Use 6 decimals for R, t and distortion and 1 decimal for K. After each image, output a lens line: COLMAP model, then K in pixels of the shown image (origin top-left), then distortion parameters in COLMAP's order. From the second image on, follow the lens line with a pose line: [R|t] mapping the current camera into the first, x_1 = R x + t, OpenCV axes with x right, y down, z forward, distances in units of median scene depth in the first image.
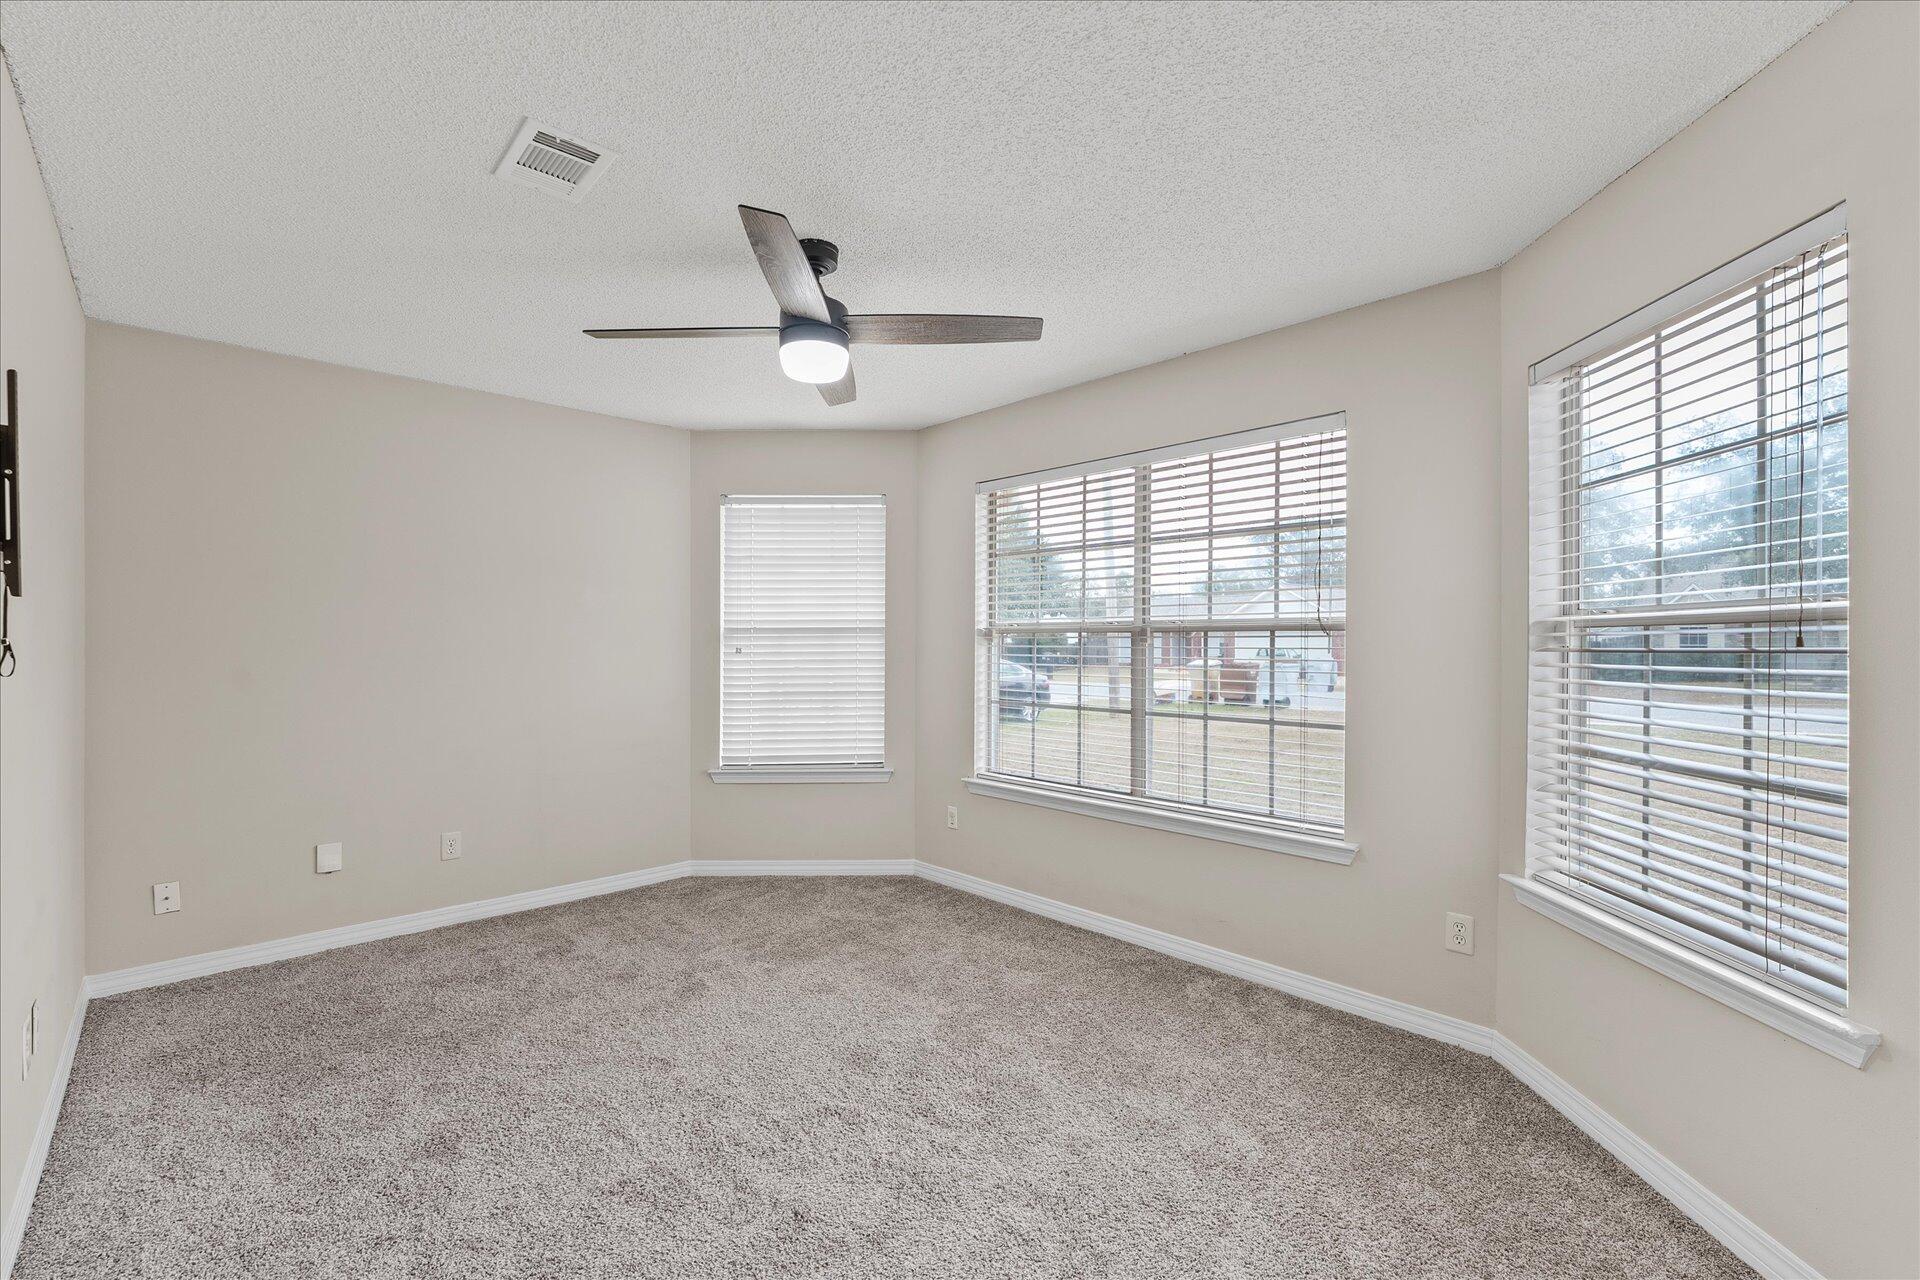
lens RADIAL K [[853.3, 0, 948.2], [0, 853.3, 642.8], [0, 0, 1]] dist [-0.001196, -0.000065]
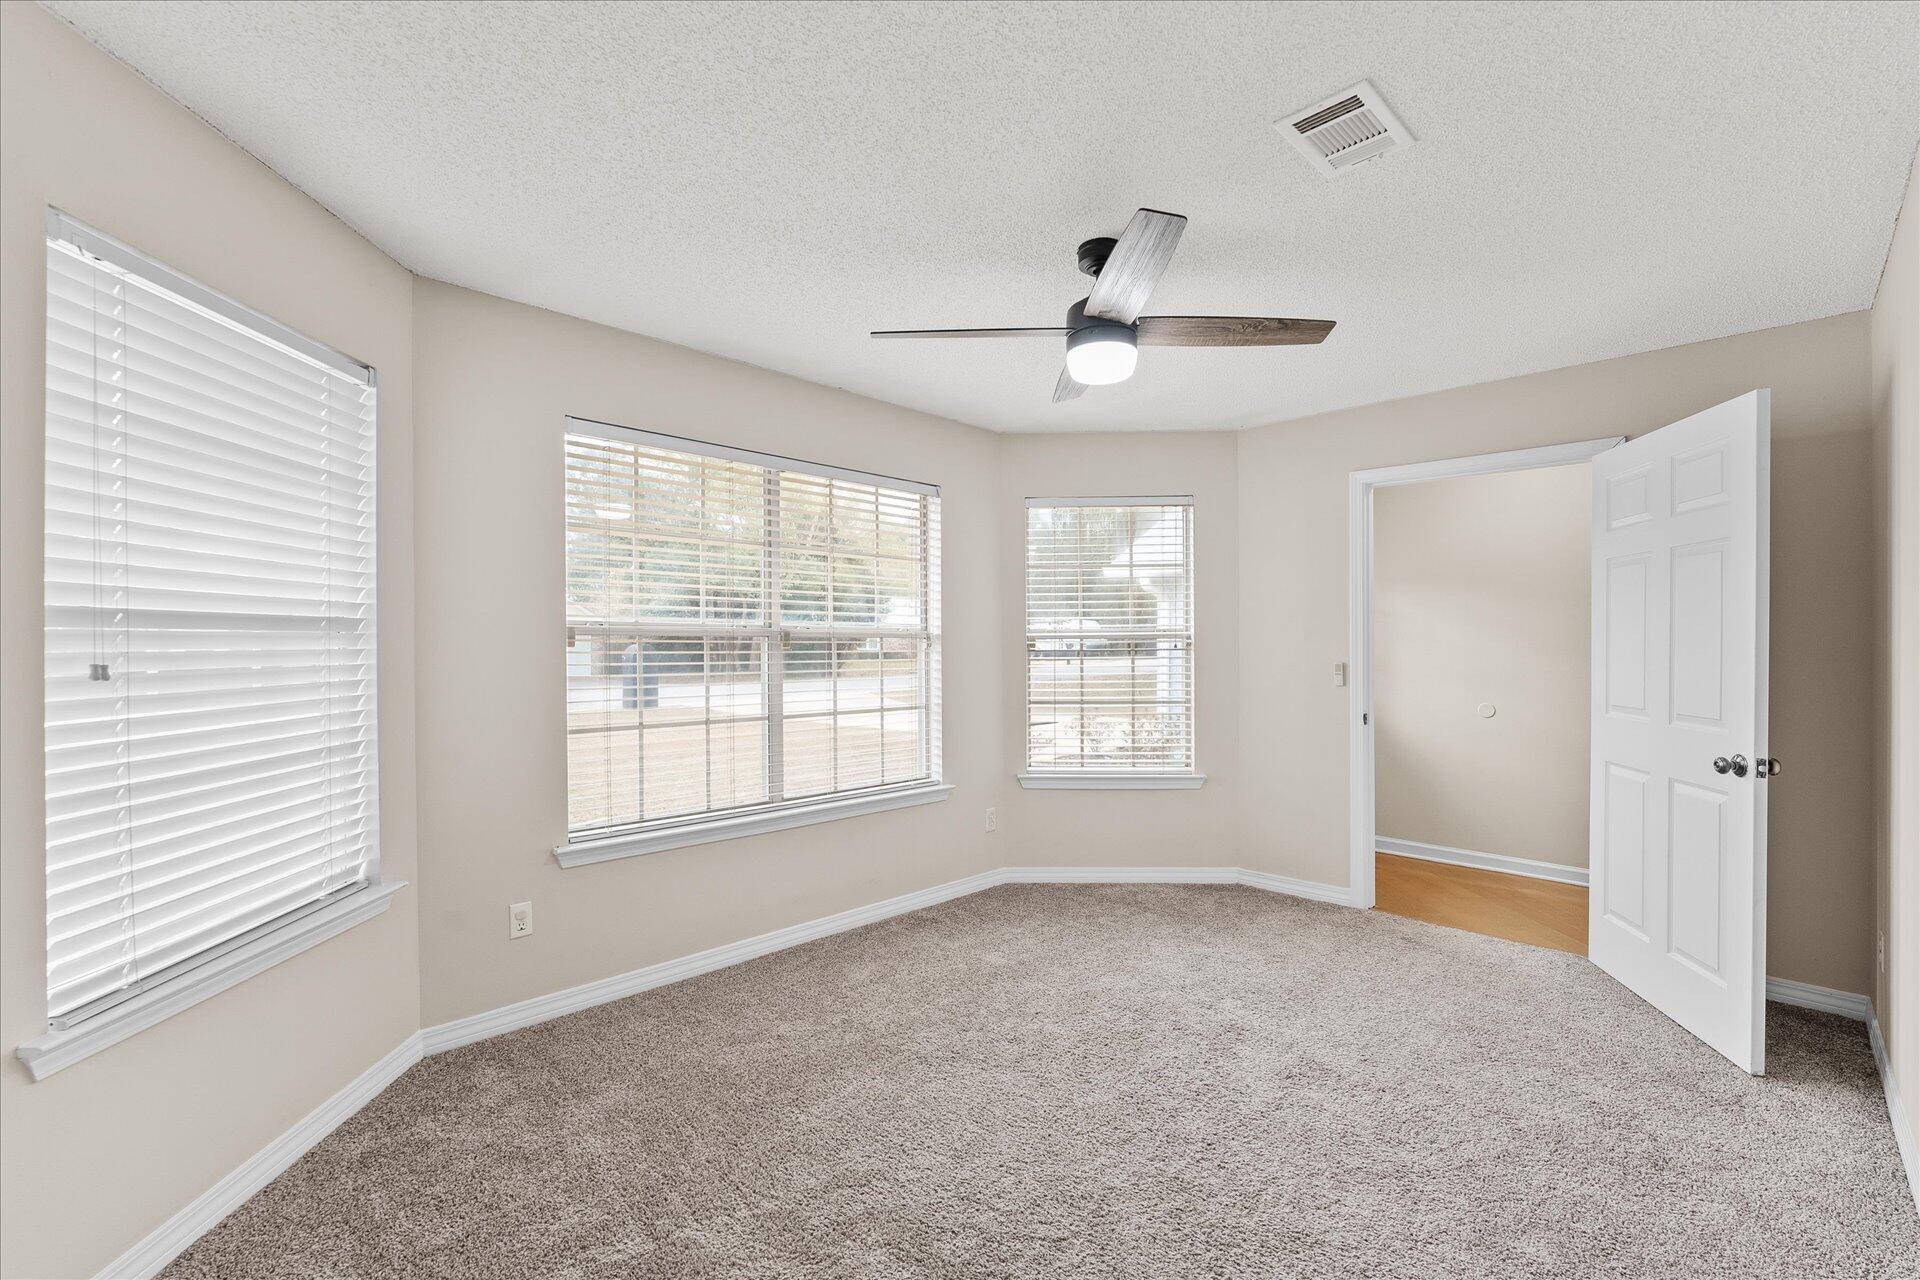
lens RADIAL K [[853.3, 0, 948.2], [0, 853.3, 642.8], [0, 0, 1]] dist [-0.001196, -0.000065]
pose [[-0.052962, 0.003782, 0.998589, -2.426138], [0.001179, 0.999992, -0.003725, -0.004106], [-0.998596, 0.000980, -0.052966, 2.639739]]
